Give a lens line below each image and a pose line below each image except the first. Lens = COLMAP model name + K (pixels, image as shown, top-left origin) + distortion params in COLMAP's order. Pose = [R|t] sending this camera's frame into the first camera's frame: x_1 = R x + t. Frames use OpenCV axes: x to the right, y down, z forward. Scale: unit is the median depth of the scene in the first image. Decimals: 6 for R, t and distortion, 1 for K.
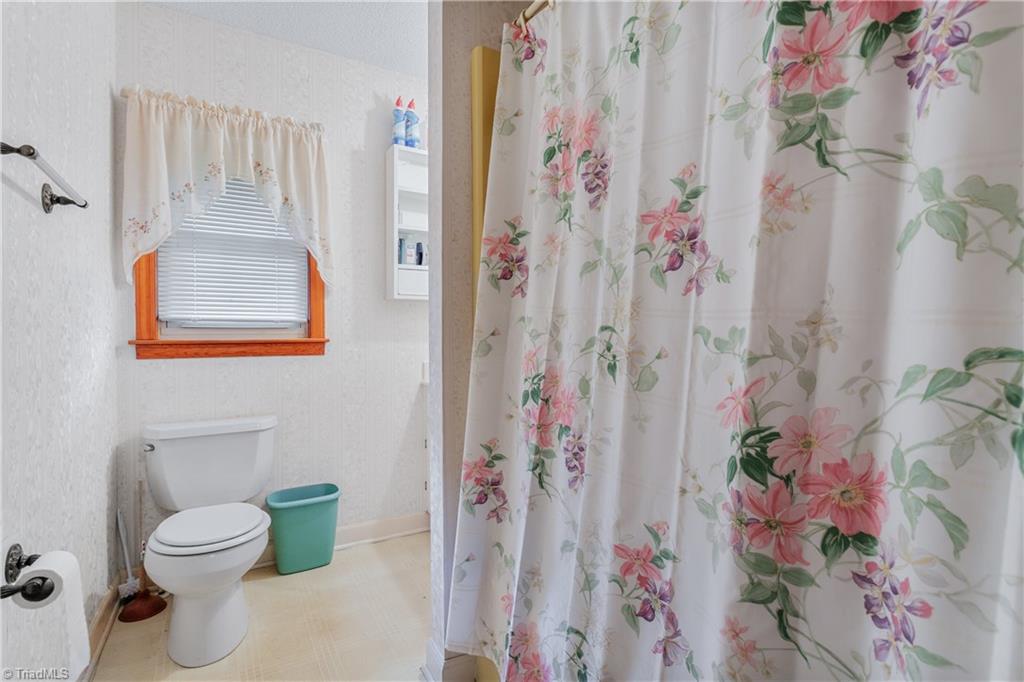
lens RADIAL K [[494.0, 0, 513.3], [0, 494.0, 321.8], [0, 0, 1]] dist [-0.000393, 0.000518]
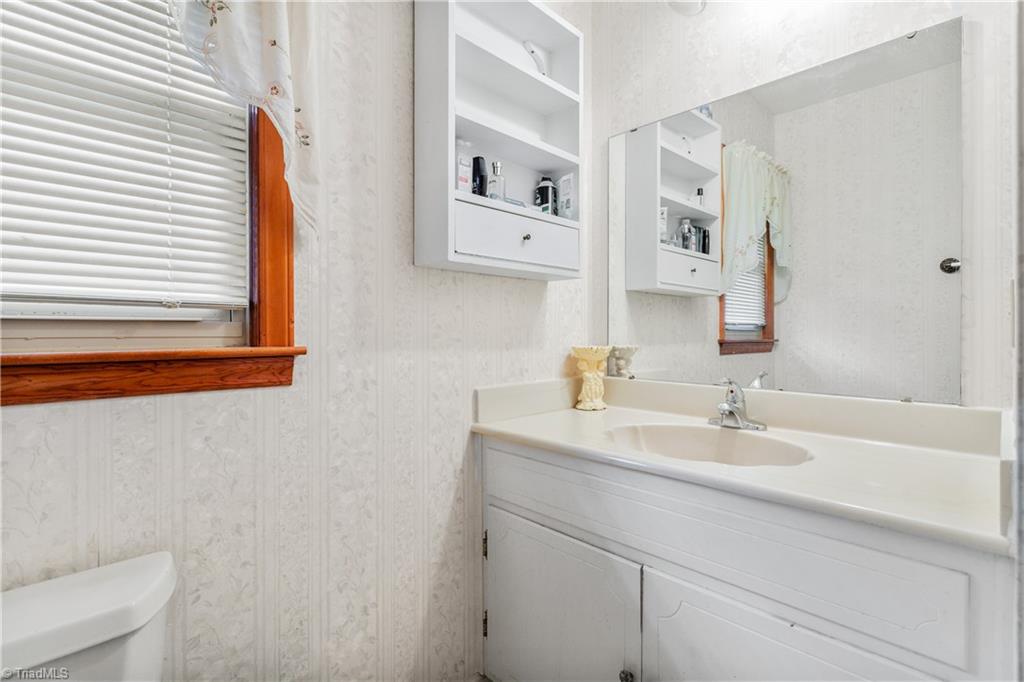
lens RADIAL K [[494.0, 0, 513.3], [0, 494.0, 321.8], [0, 0, 1]] dist [-0.000393, 0.000518]
pose [[0.969996, 0.005356, 0.243060, -0.302964], [-0.006593, 0.999969, 0.004276, 0.009048], [-0.243030, -0.005750, 0.970002, 0.542633]]
